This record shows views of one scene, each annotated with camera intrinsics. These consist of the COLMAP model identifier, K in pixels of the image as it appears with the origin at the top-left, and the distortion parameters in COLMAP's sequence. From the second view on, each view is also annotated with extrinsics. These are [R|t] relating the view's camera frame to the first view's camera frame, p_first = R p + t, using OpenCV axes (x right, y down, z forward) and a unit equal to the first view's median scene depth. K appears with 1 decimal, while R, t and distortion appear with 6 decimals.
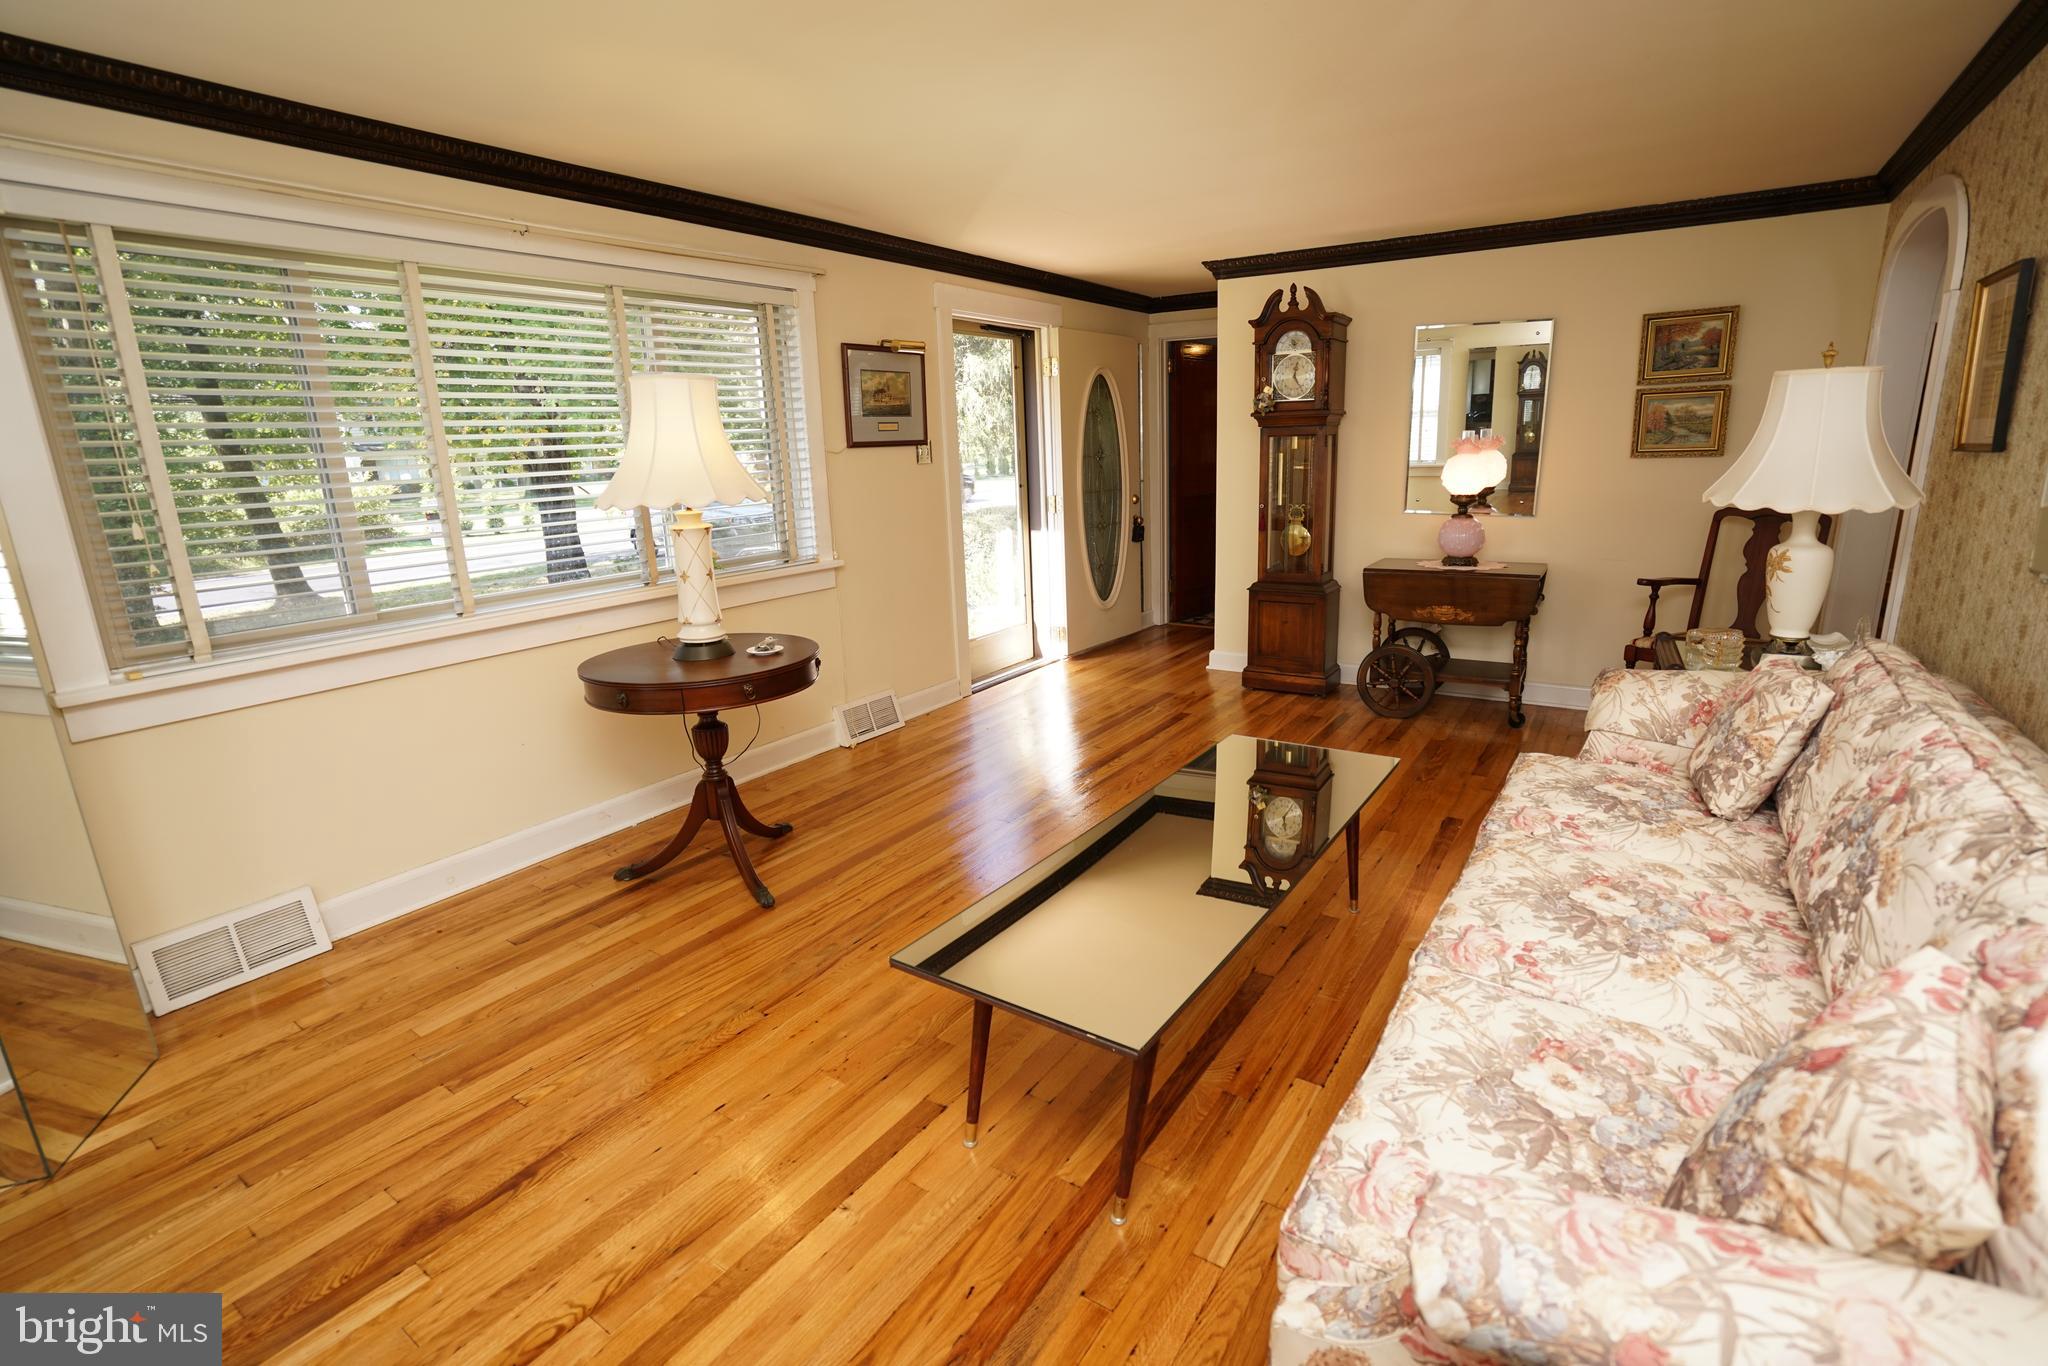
lens RADIAL K [[931.0, 0, 1022.6], [0, 931.0, 678.6], [0, 0, 1]] dist [-0.040444, 0.009804]
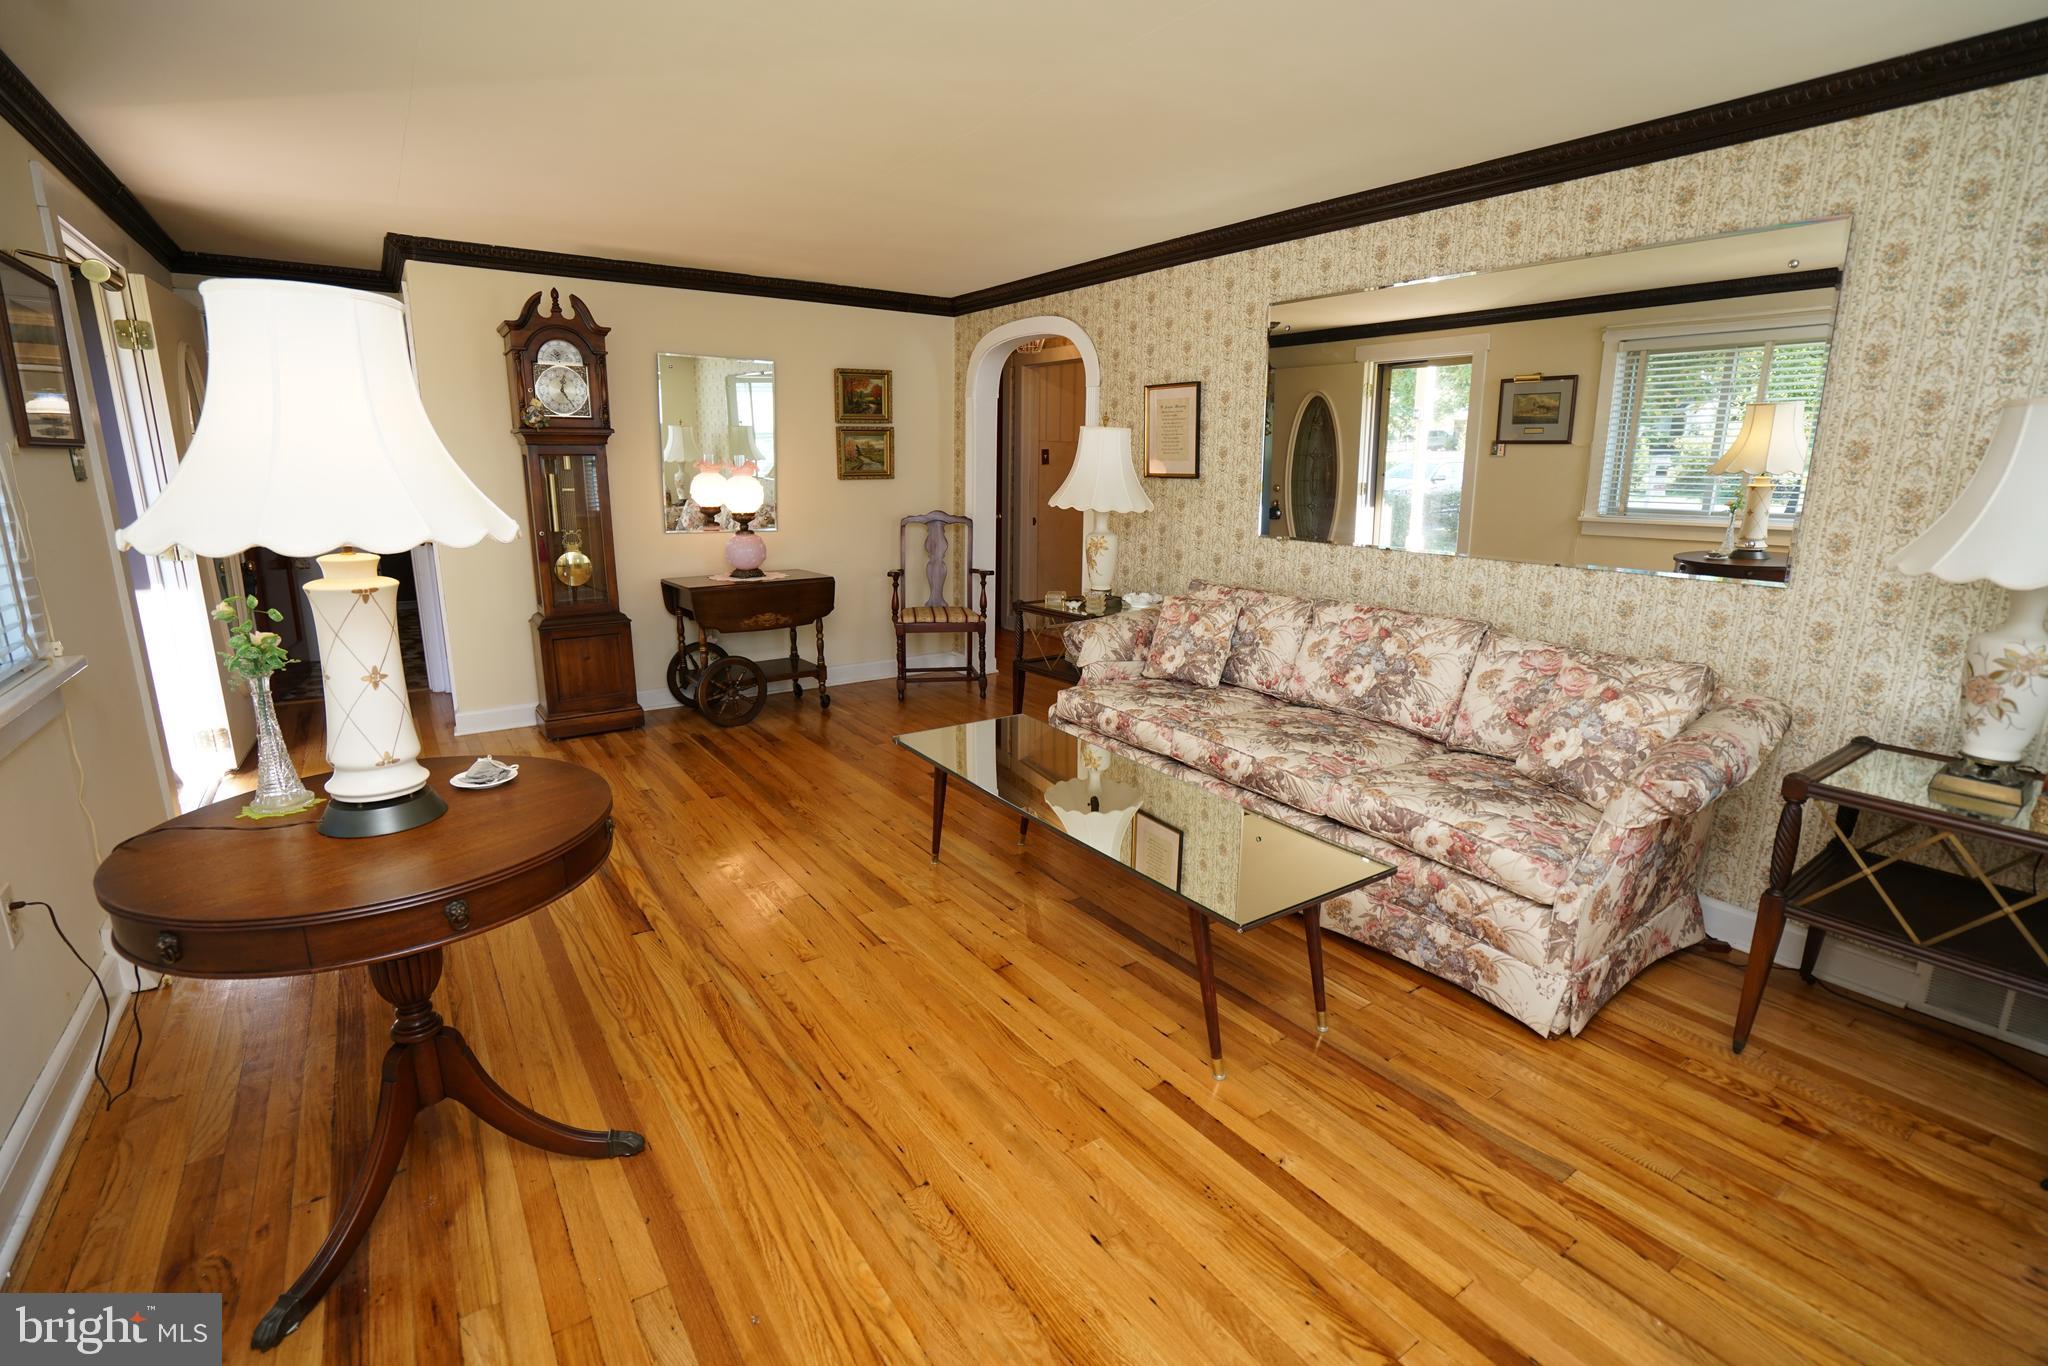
lens RADIAL K [[931.0, 0, 1040.4], [0, 931.0, 669.6], [0, 0, 1]] dist [-0.040444, 0.009804]
pose [[0.367371, -0.170777, 0.914261, -0.432666], [0.202766, 0.974059, 0.100471, -0.056288], [-0.907703, 0.148471, 0.392469, 0.270926]]
